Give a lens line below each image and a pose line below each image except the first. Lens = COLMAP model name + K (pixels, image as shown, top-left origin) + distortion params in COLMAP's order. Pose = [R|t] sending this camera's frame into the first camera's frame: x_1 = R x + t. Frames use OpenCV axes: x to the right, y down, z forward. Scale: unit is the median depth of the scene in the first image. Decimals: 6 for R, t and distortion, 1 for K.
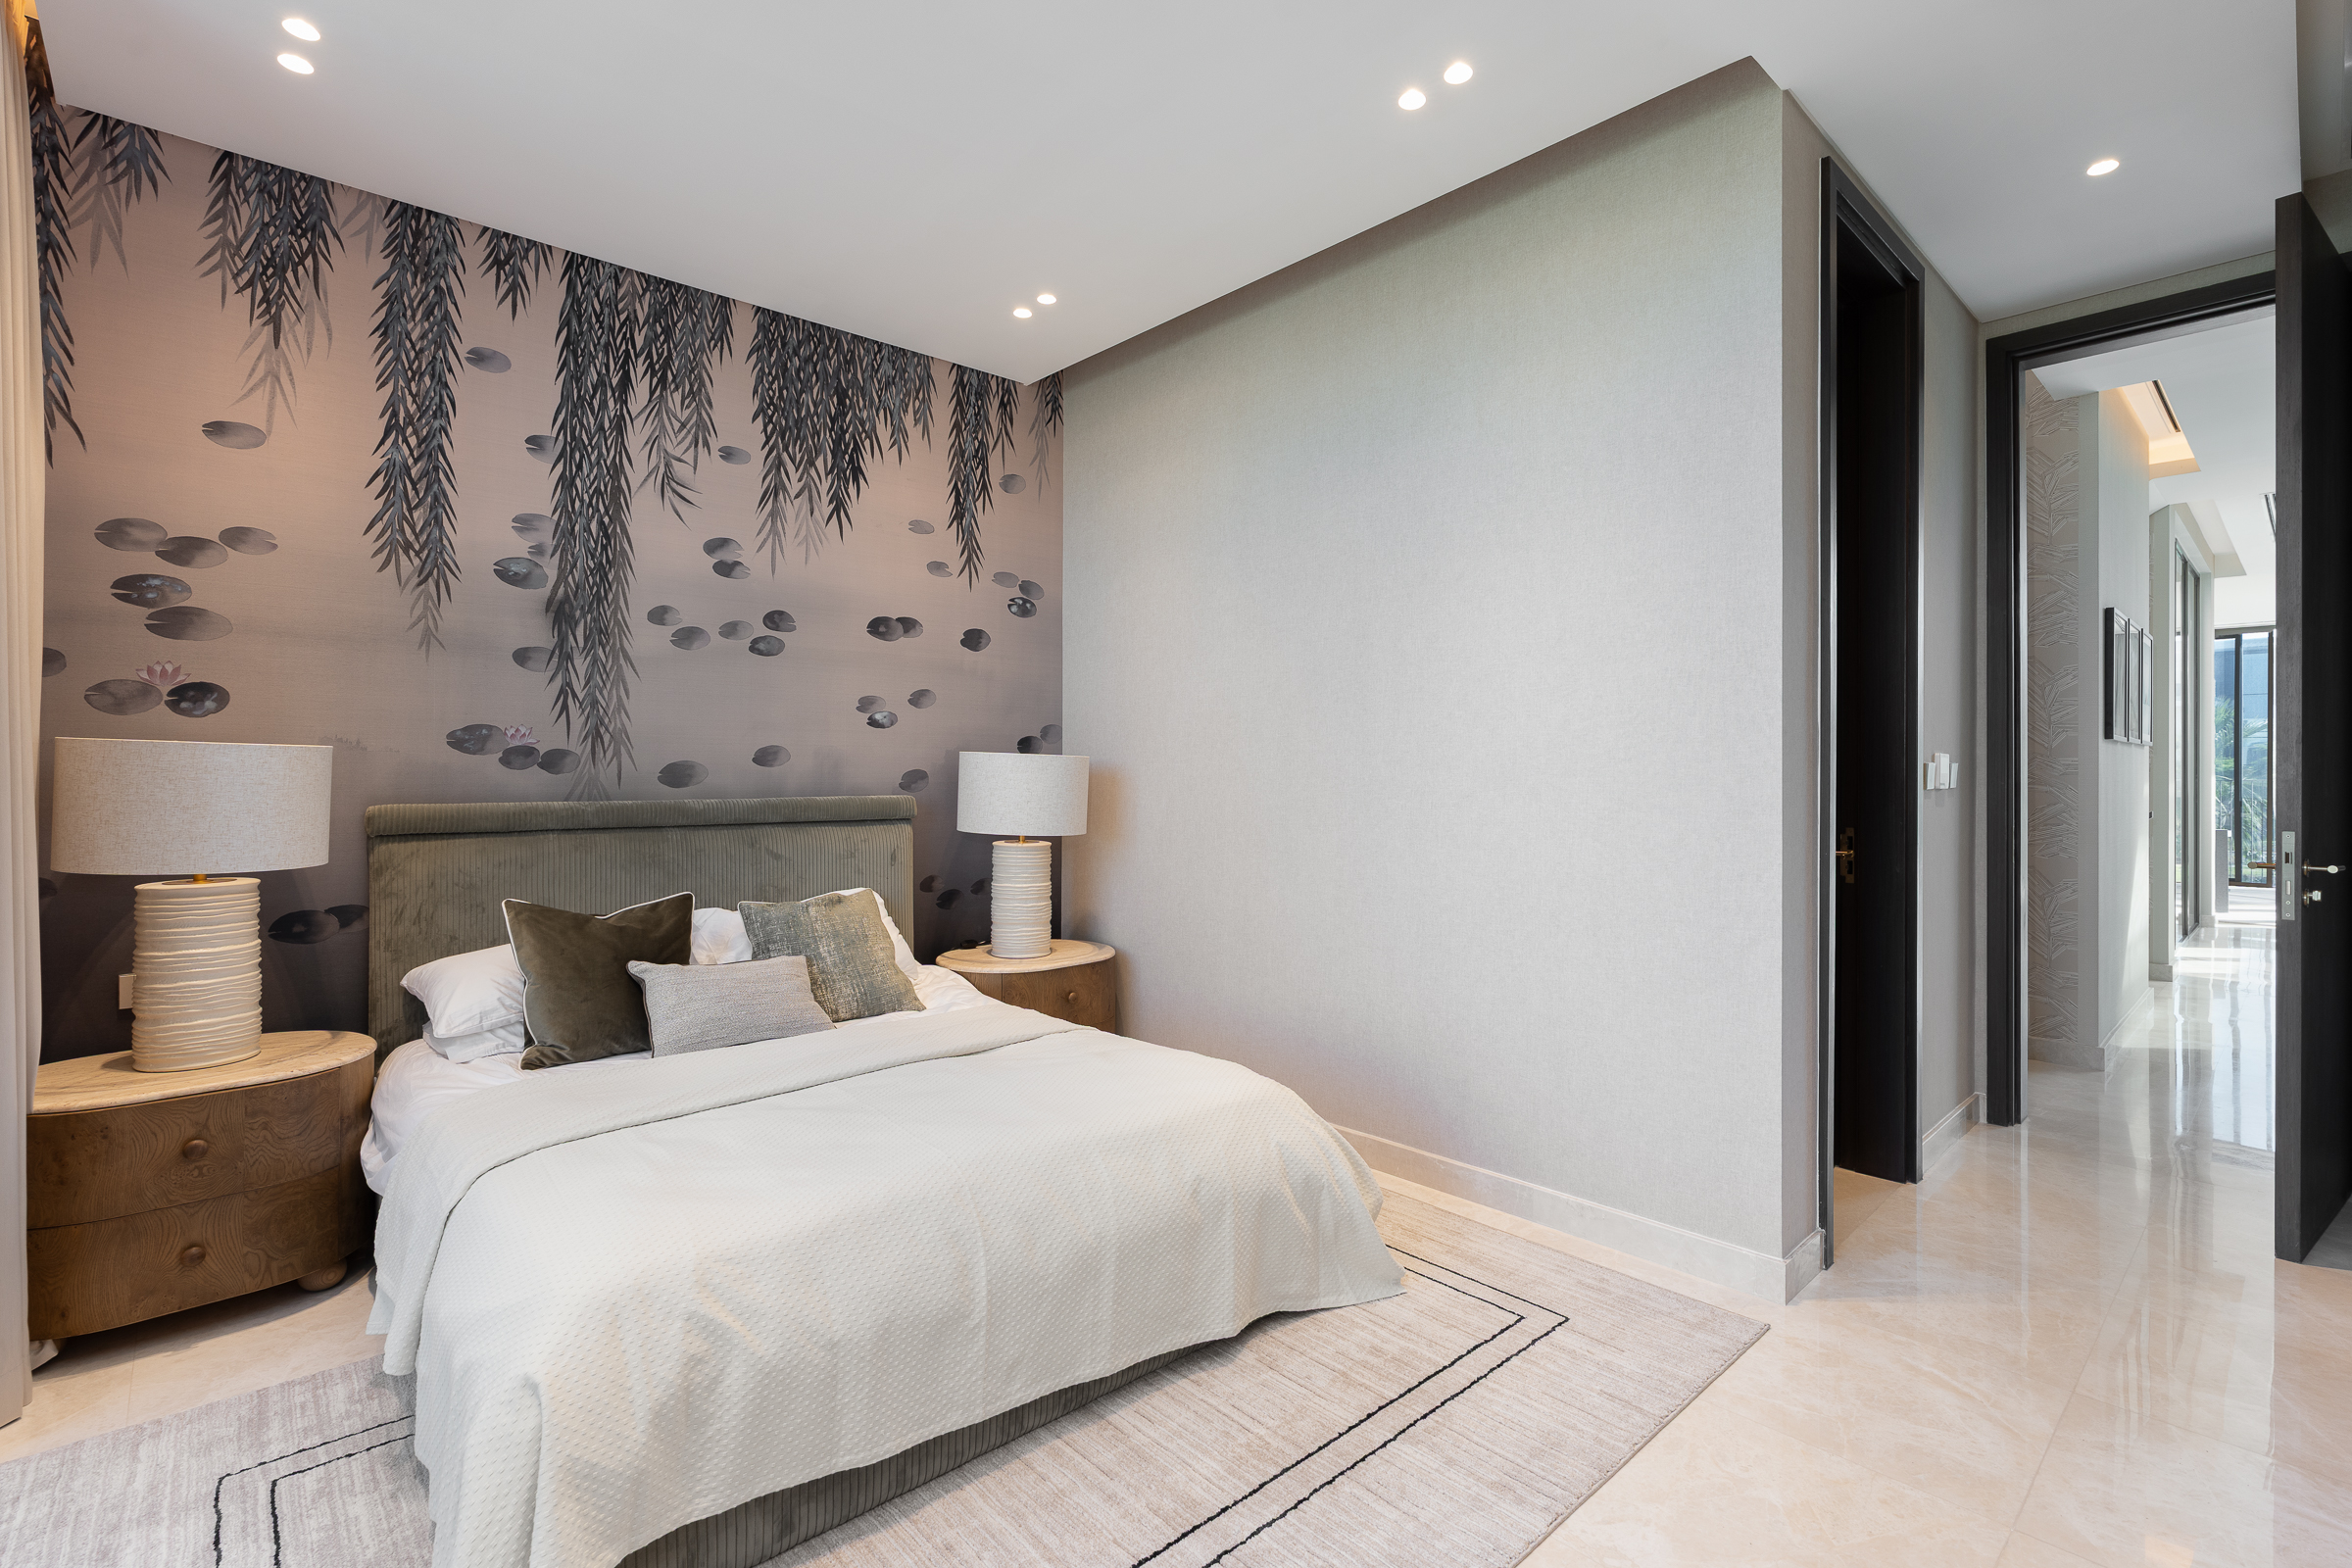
lens RADIAL K [[1072.2, 0, 1166.7], [0, 1072.2, 794.8], [0, 0, 1]] dist [-0.008957, 0.000823]
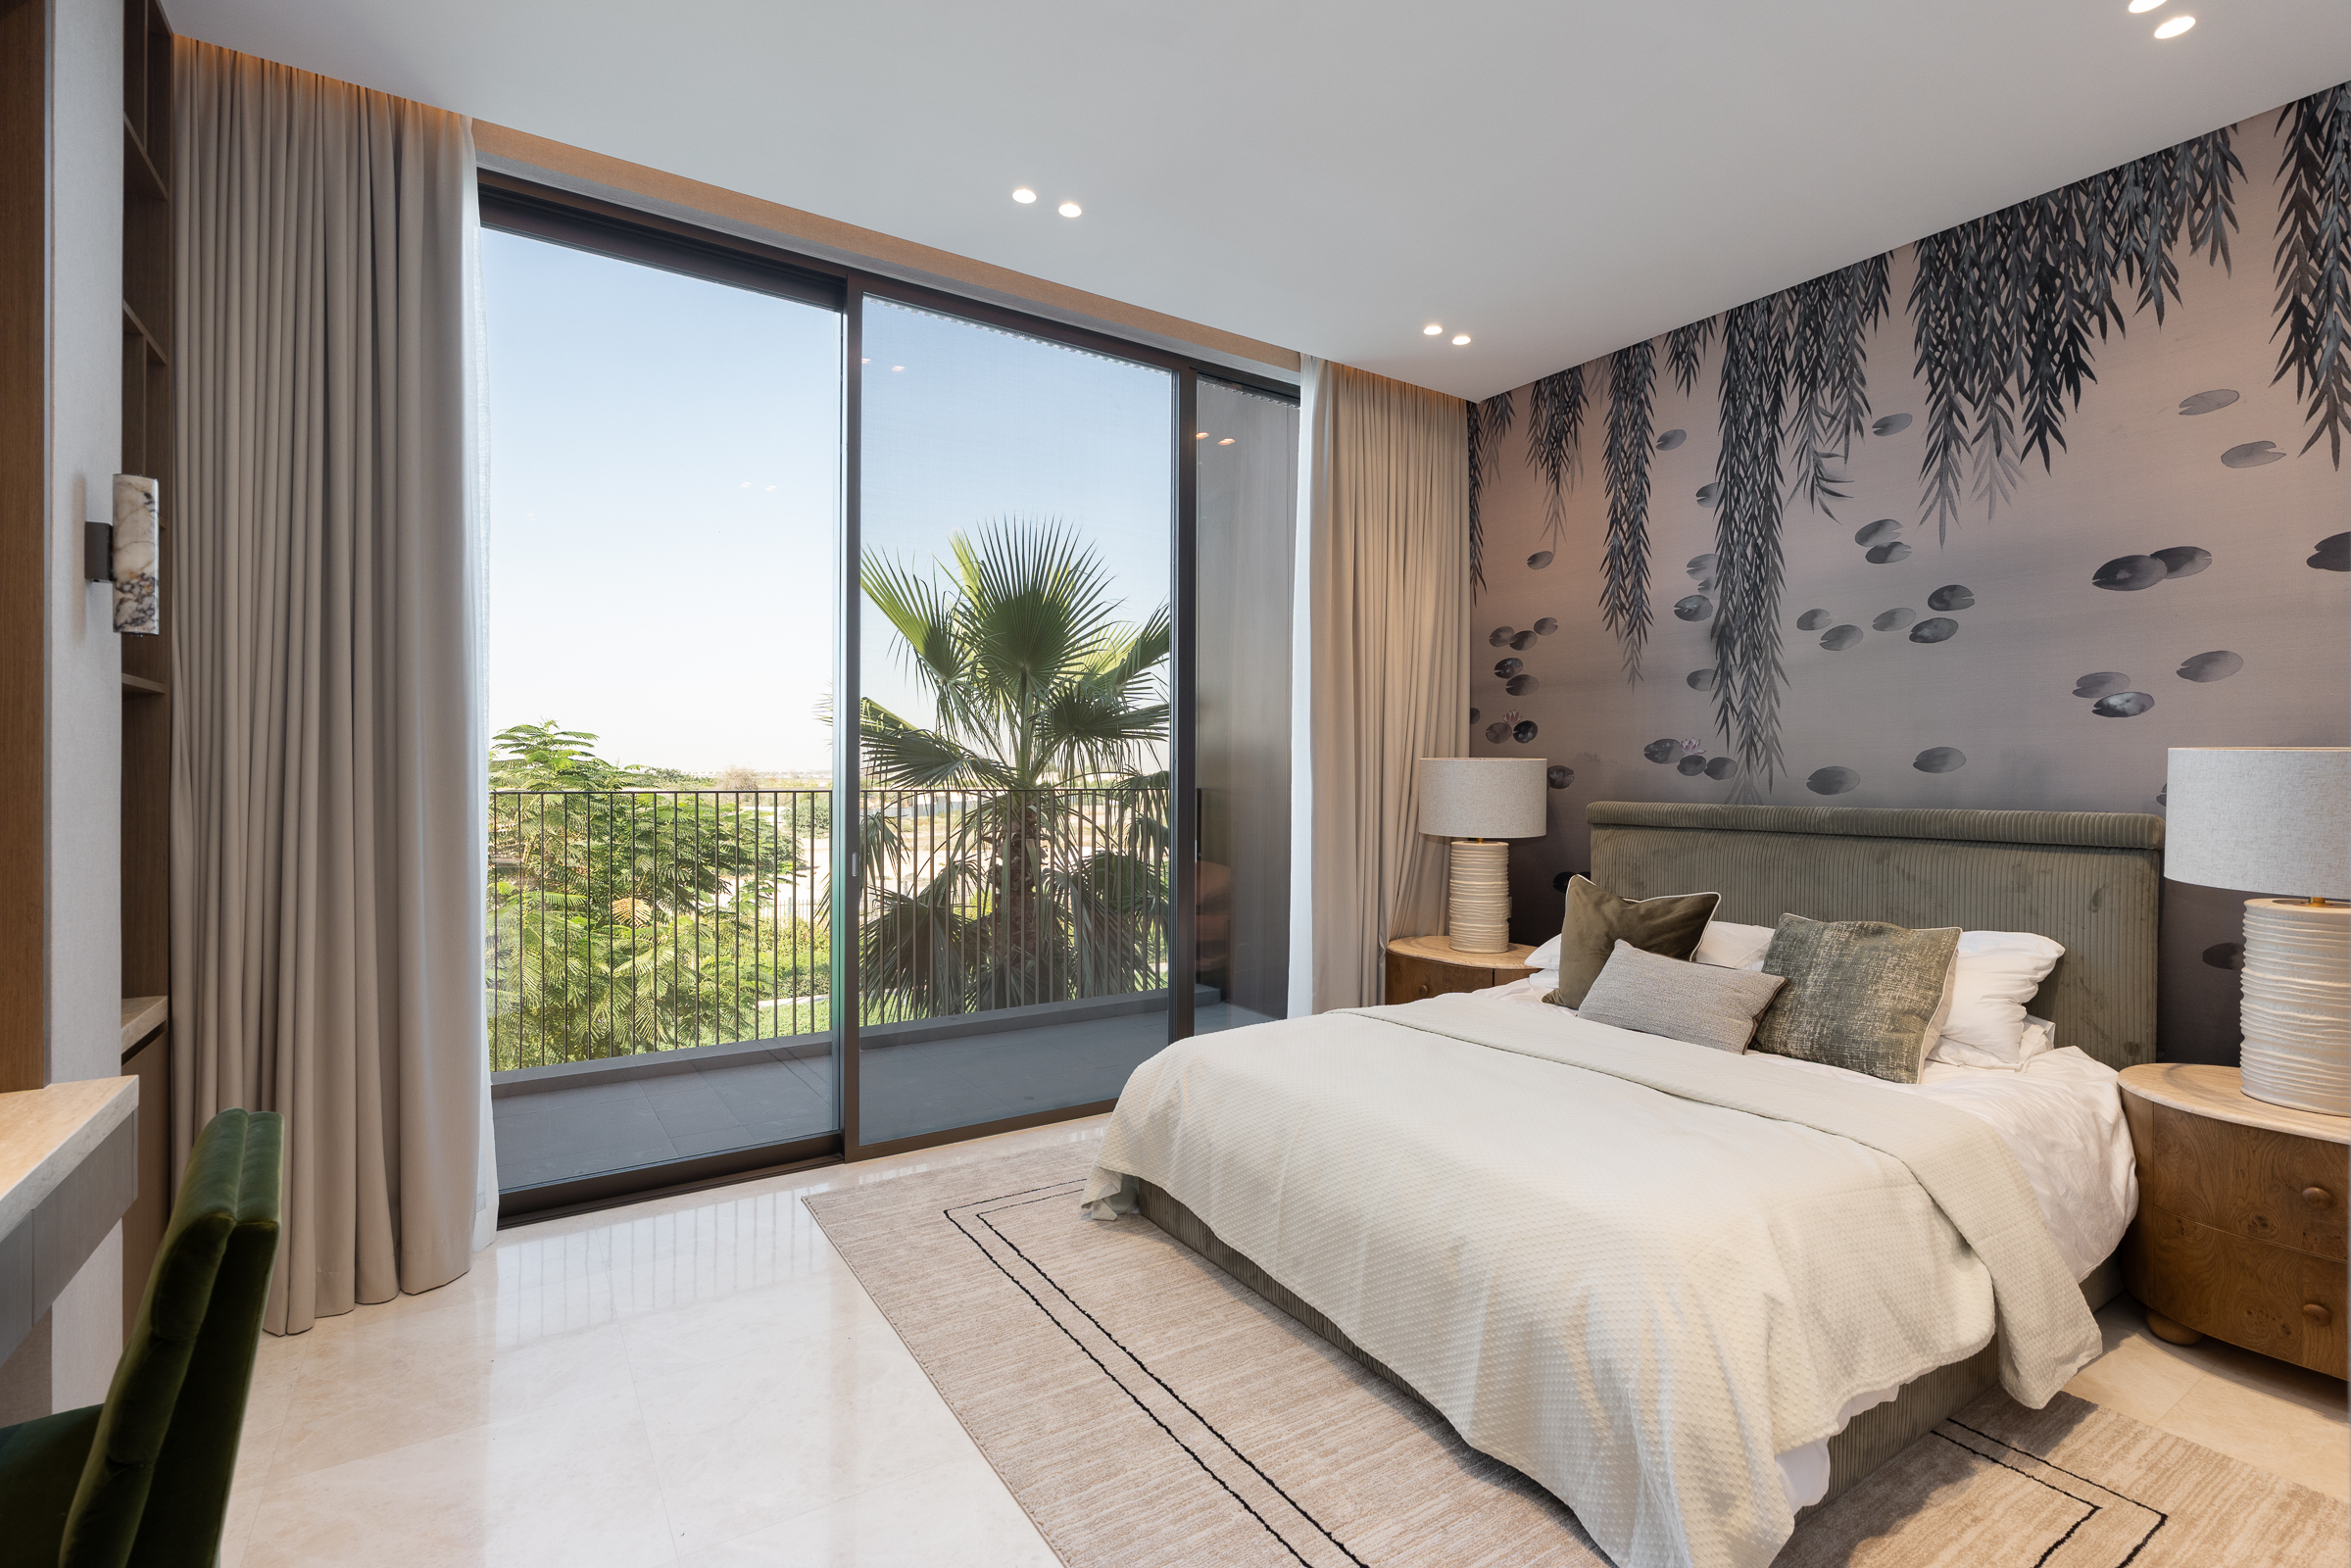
lens RADIAL K [[1071.7, 0, 1166.2], [0, 1071.7, 794.8], [0, 0, 1]] dist [-0.008957, 0.000823]
pose [[-0.167988, 0.021061, -0.985564, 0.625195], [-0.019595, 0.999503, 0.024698, -0.019412], [0.985594, 0.023461, -0.167492, 0.599004]]
